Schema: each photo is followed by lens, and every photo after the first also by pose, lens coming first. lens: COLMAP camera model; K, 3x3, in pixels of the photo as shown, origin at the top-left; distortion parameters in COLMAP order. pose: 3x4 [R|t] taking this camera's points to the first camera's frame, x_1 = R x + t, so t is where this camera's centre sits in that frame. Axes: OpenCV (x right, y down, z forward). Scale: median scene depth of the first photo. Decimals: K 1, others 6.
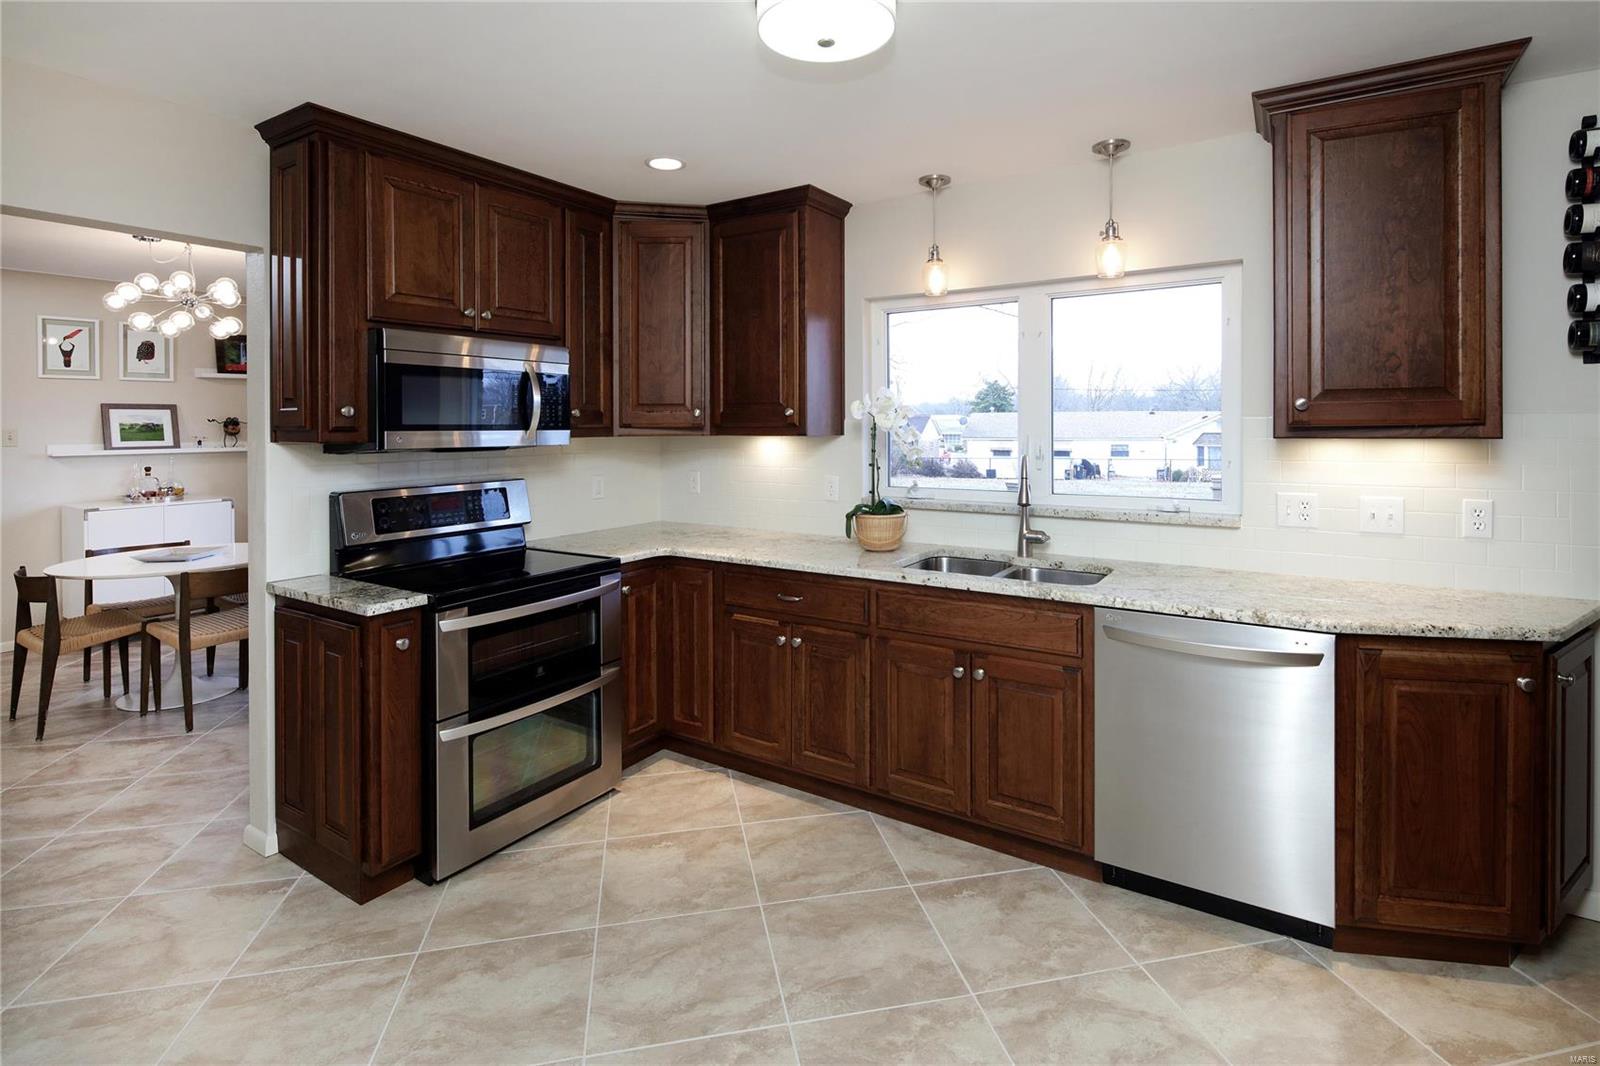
lens RADIAL K [[770.4, 0, 799.6], [0, 770.4, 515.7], [0, 0, 1]] dist [-0.000122, 0.000027]
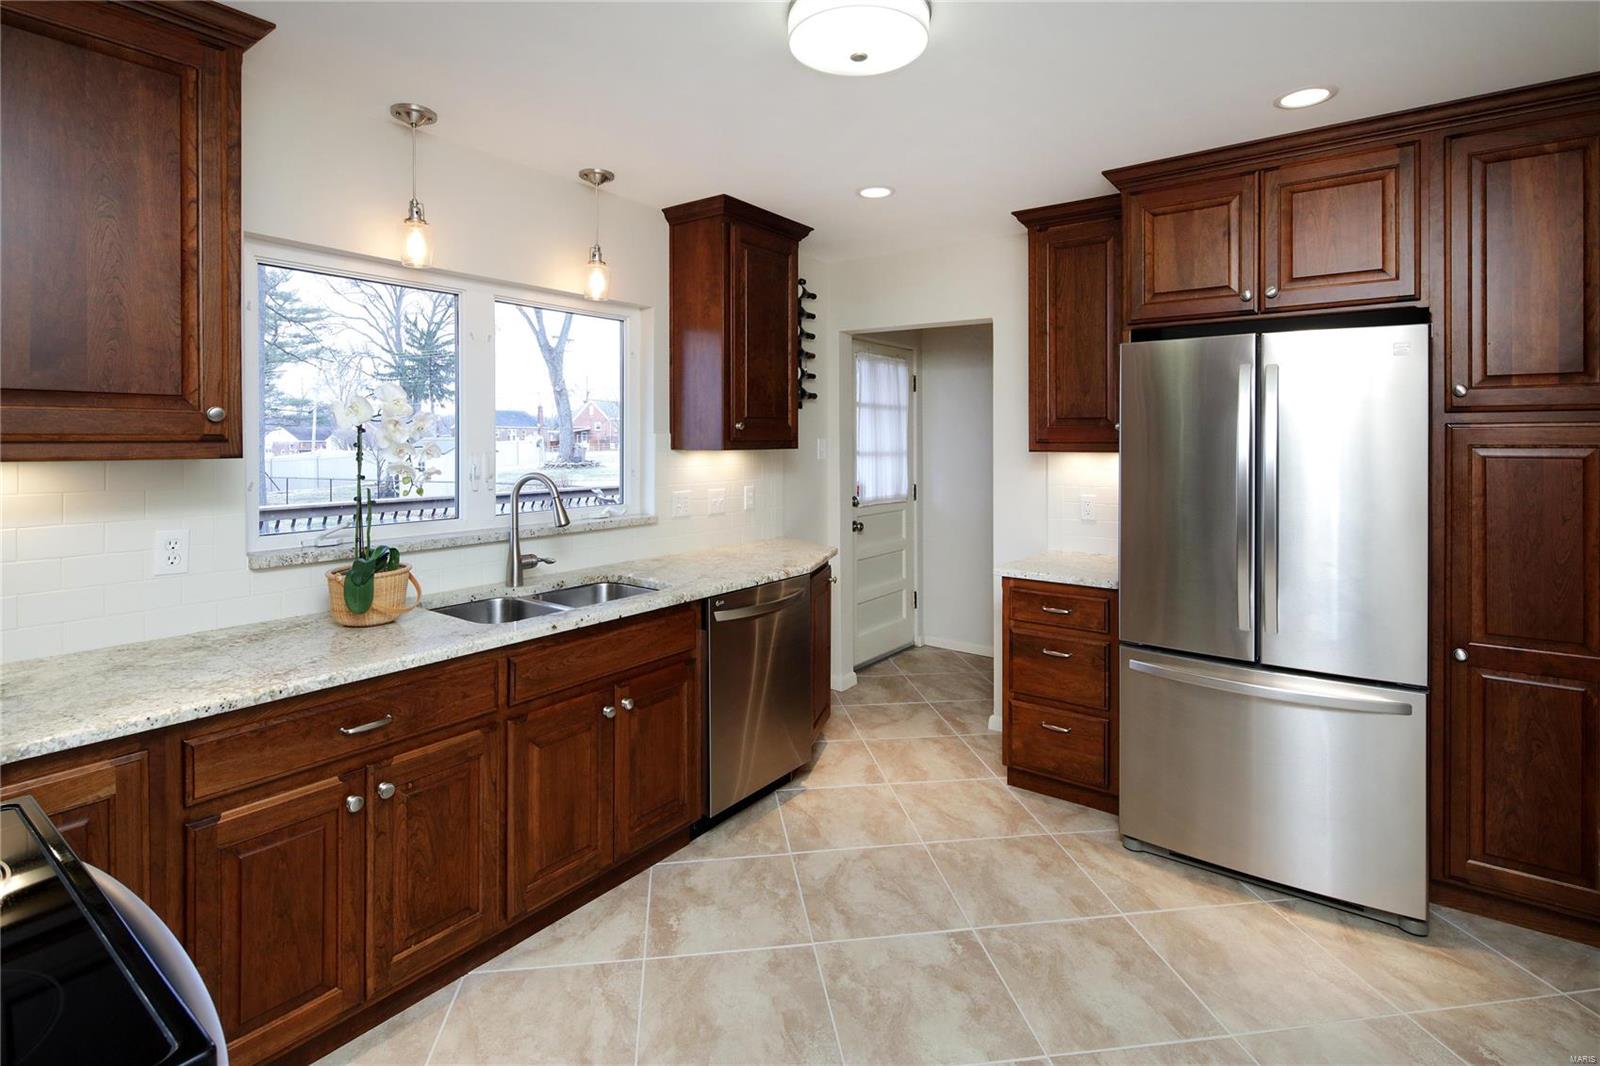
lens RADIAL K [[757.3, 0, 800.0], [0, 757.3, 533.0], [0, 0, 1]] dist [0.002158, 0.000239]
pose [[0.054027, -0.111434, 0.992302, -0.654367], [0.109672, 0.988404, 0.105025, -0.076577], [-0.992498, 0.103153, 0.065621, 0.709071]]
